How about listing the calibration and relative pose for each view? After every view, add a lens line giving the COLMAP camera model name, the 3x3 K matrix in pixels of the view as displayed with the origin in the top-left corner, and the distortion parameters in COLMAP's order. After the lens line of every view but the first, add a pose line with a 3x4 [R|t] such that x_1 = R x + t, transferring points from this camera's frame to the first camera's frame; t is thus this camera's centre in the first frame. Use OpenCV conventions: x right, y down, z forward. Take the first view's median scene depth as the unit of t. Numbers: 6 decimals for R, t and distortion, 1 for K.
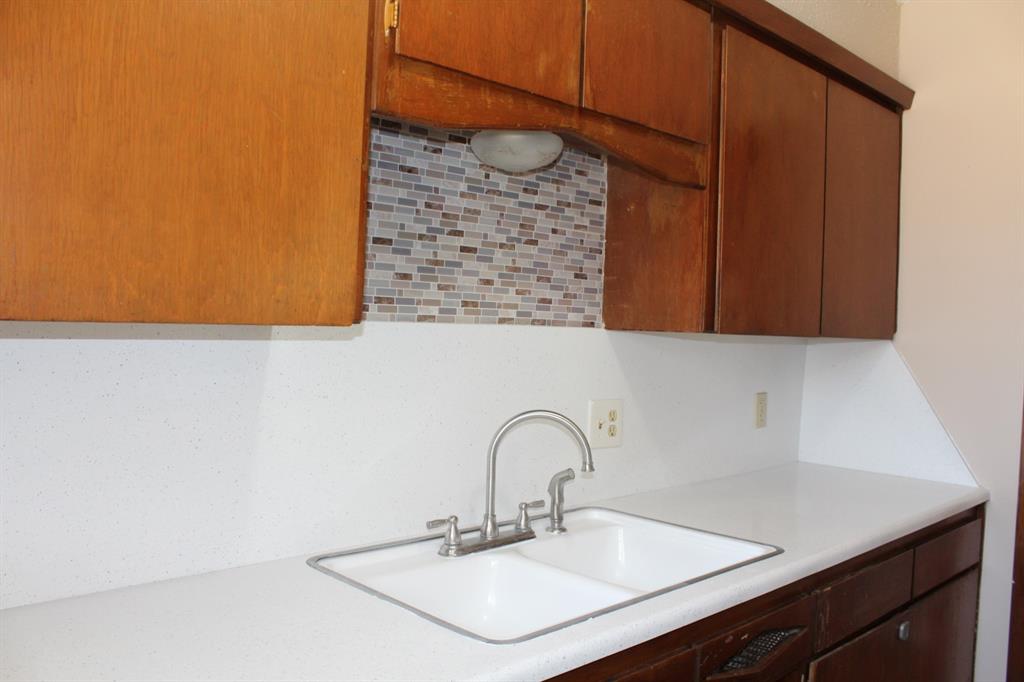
lens RADIAL K [[853.2, 0, 517.5], [0, 853.2, 350.1], [0, 0, 1]] dist [-0.149206, 0.146688]
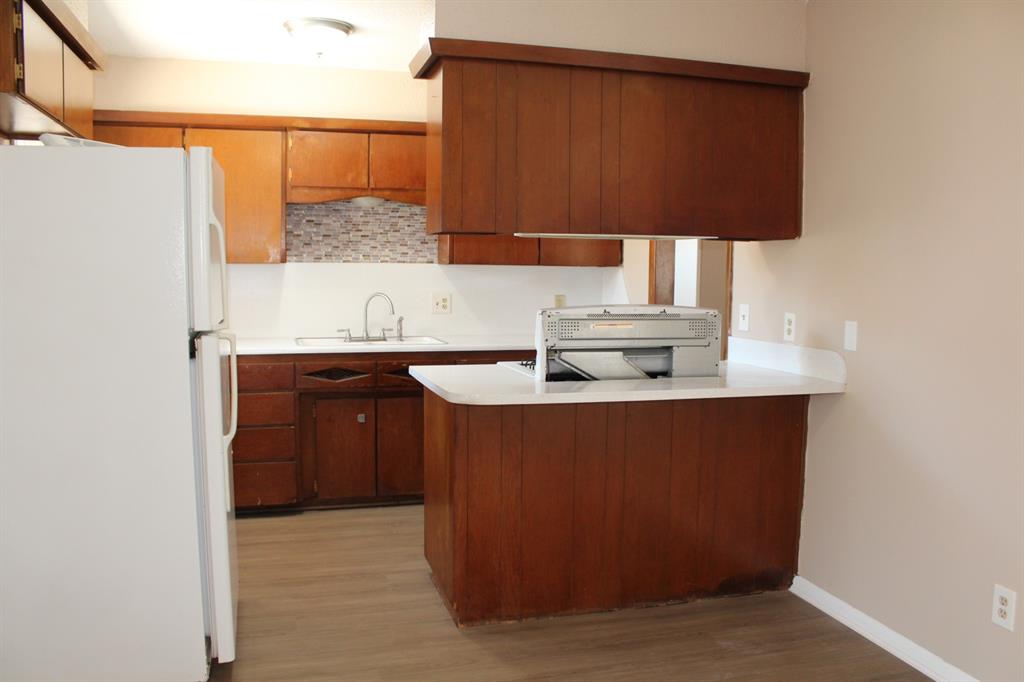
lens RADIAL K [[853.2, 0, 517.5], [0, 853.2, 350.1], [0, 0, 1]] dist [-0.149206, 0.146688]
pose [[0.877547, 0.027142, -0.478721, 1.646295], [0.000177, 0.998378, 0.056929, 0.091931], [0.479490, -0.050042, 0.876119, -1.150353]]
